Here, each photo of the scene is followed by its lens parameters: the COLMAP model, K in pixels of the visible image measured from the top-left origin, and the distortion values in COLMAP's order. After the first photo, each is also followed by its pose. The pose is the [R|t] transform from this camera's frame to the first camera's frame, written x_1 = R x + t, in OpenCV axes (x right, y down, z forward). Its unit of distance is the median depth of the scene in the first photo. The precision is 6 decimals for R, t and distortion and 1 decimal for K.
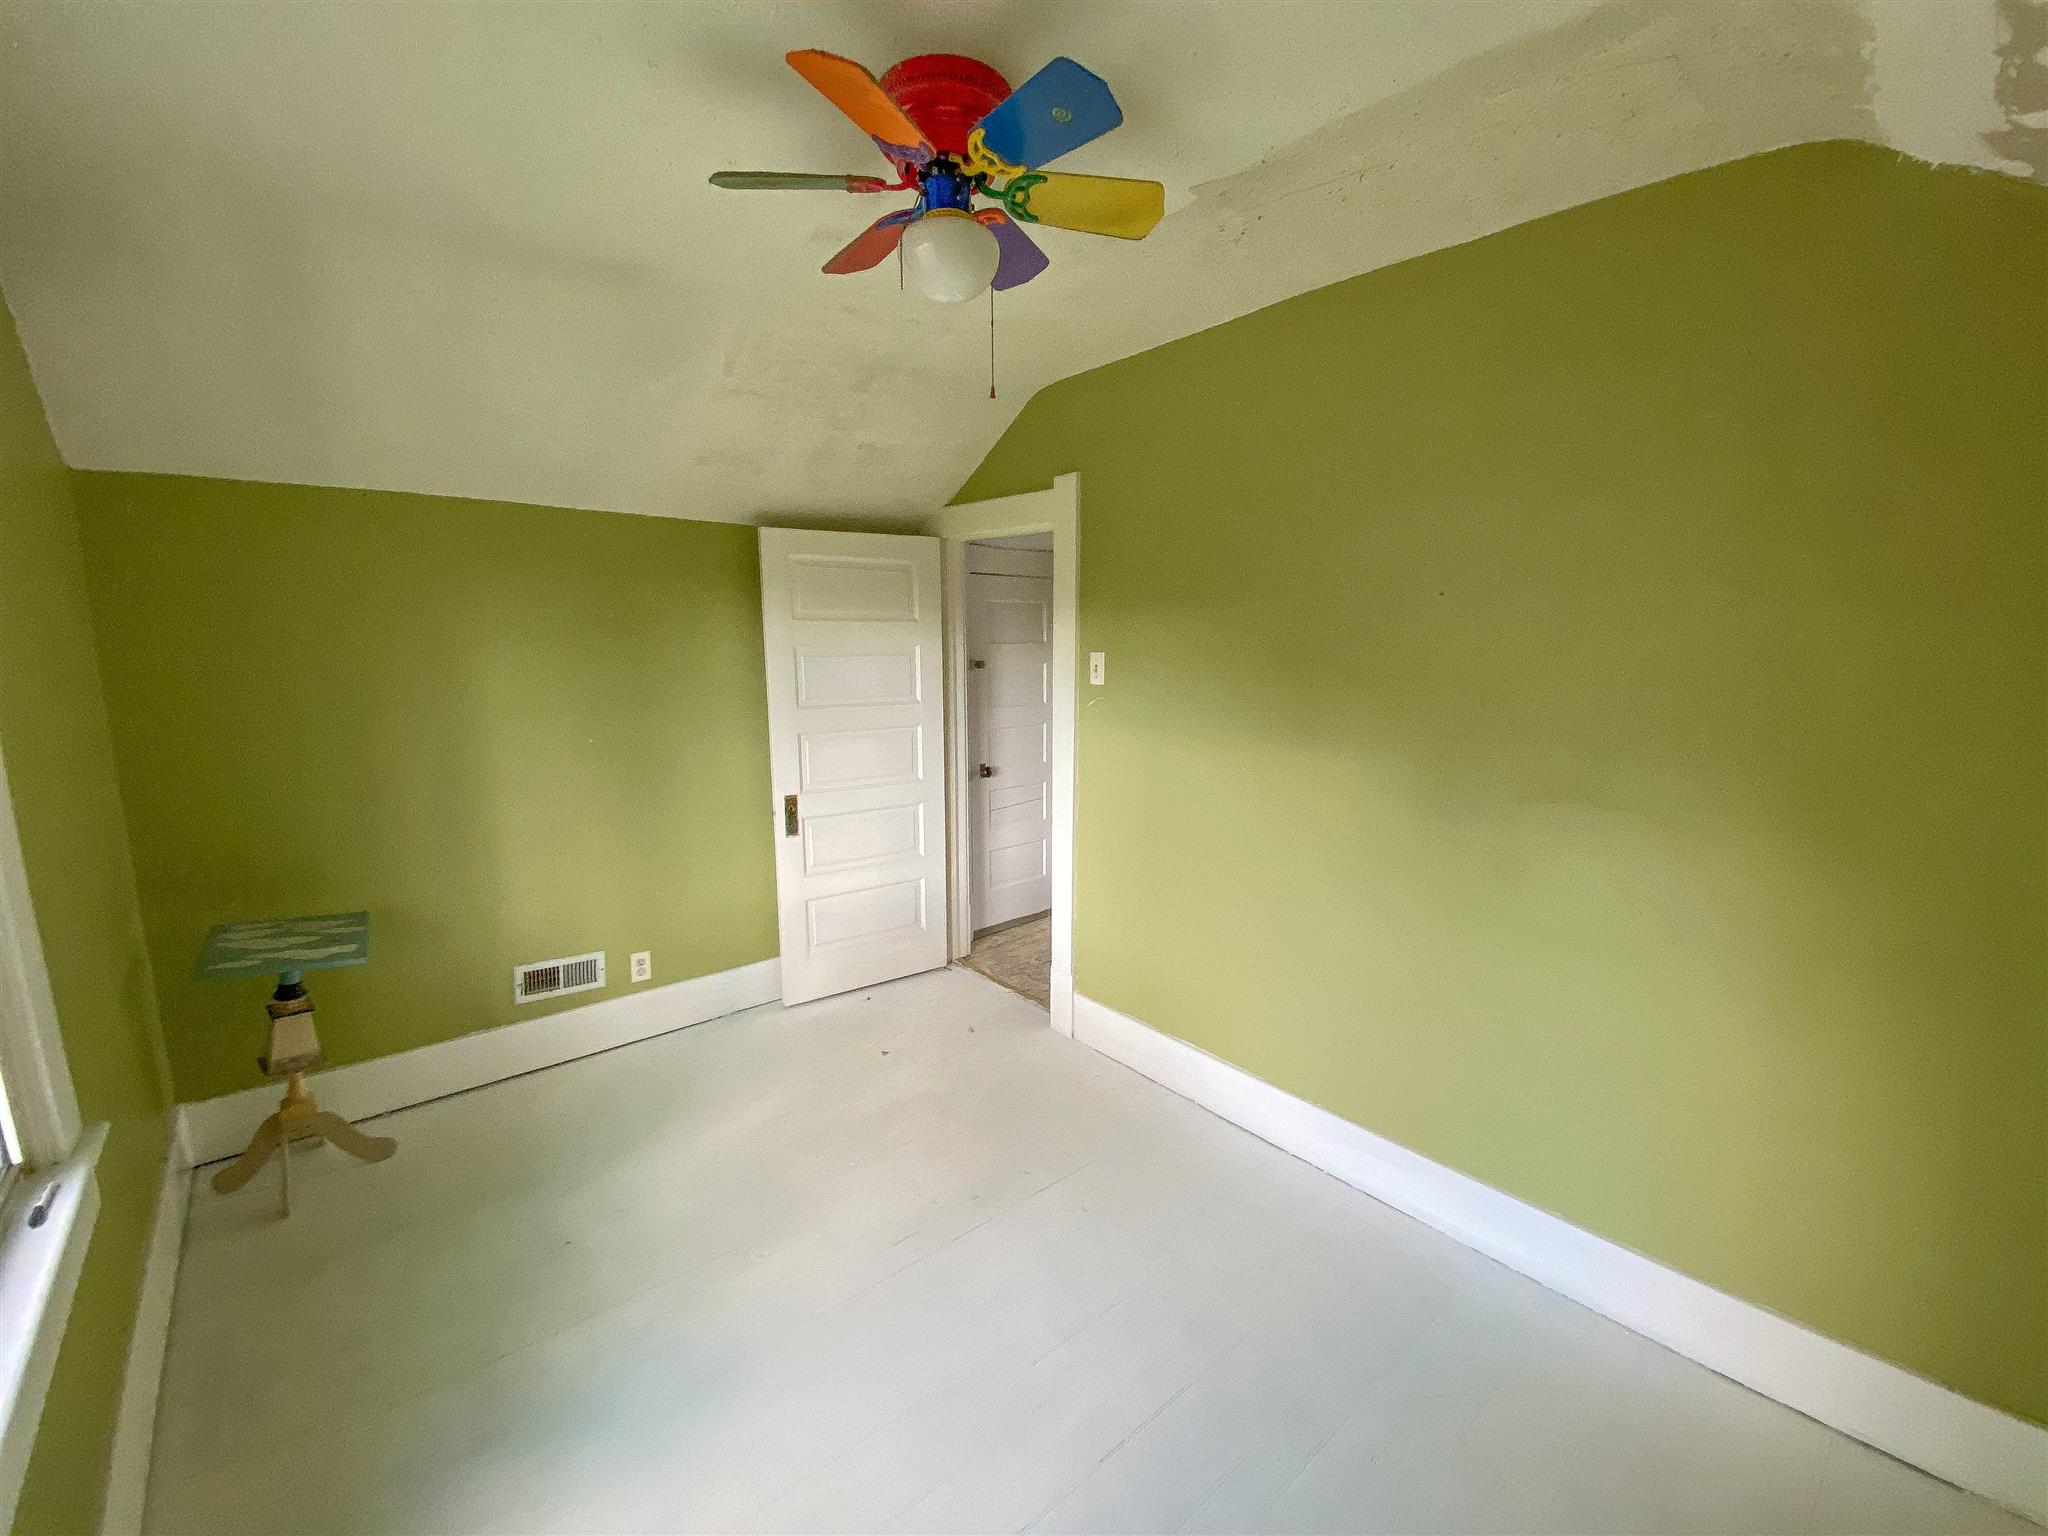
lens RADIAL K [[826.4, 0, 1023.8], [0, 826.4, 771.4], [0, 0, 1]] dist [0.031771, -0.027217]
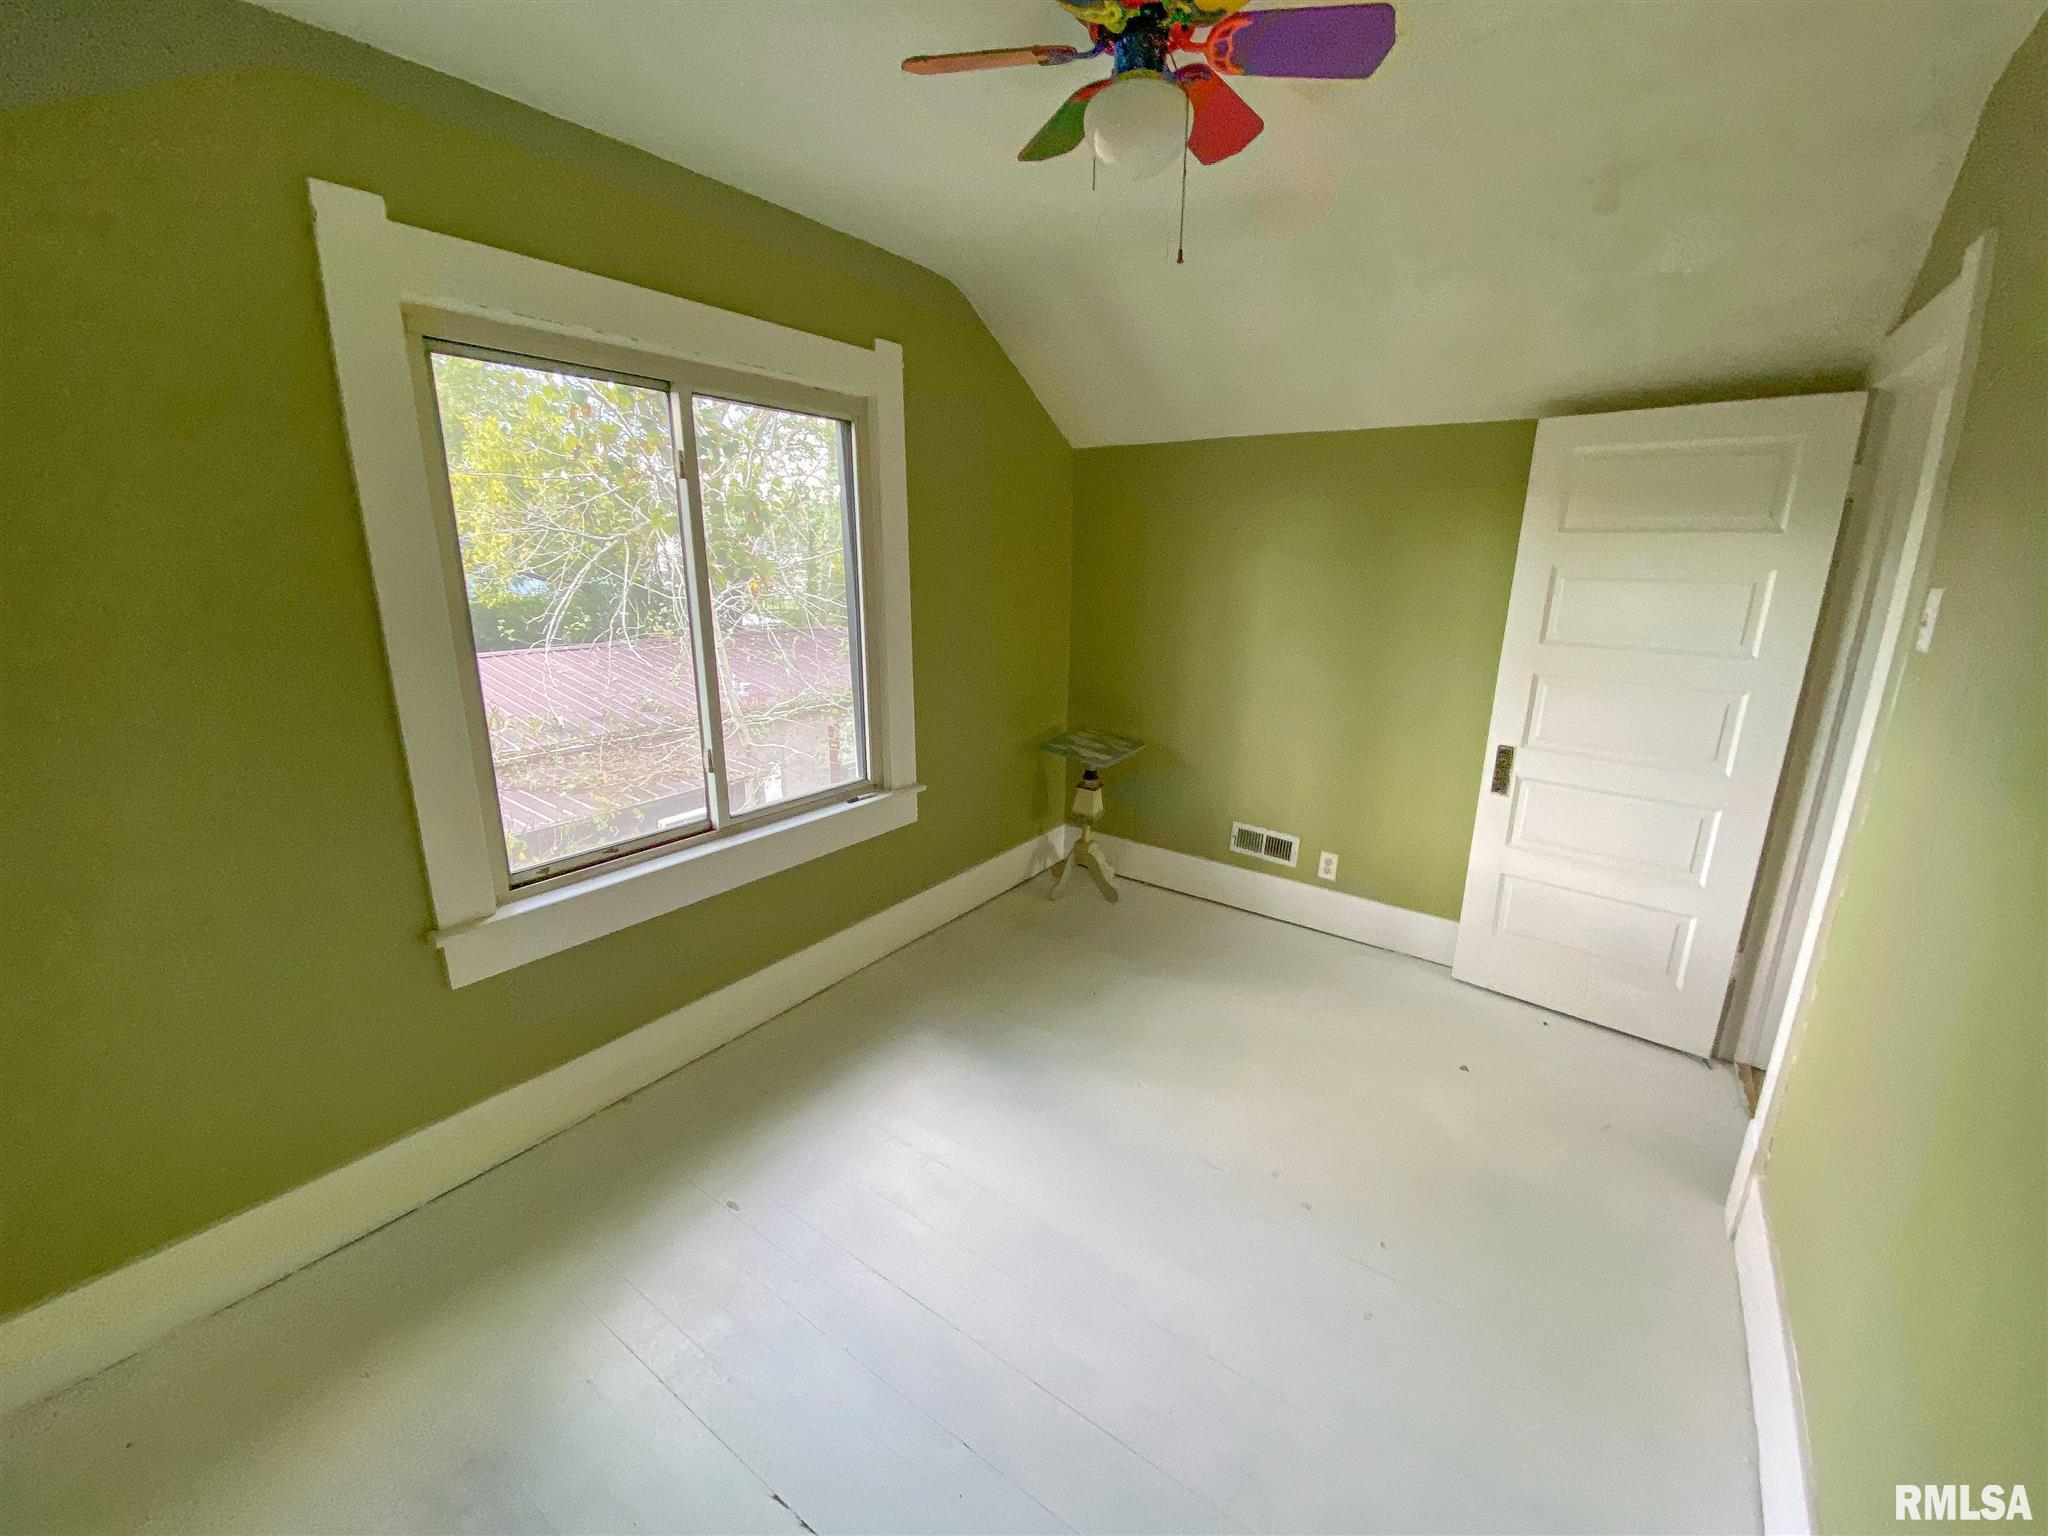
lens RADIAL K [[826.4, 0, 1023.8], [0, 826.4, 771.4], [0, 0, 1]] dist [0.031771, -0.027217]
pose [[0.232629, 0.250035, -0.939876, 0.427969], [-0.171953, 0.961738, 0.213291, -0.044622], [0.957244, 0.111996, 0.266722, 0.323243]]
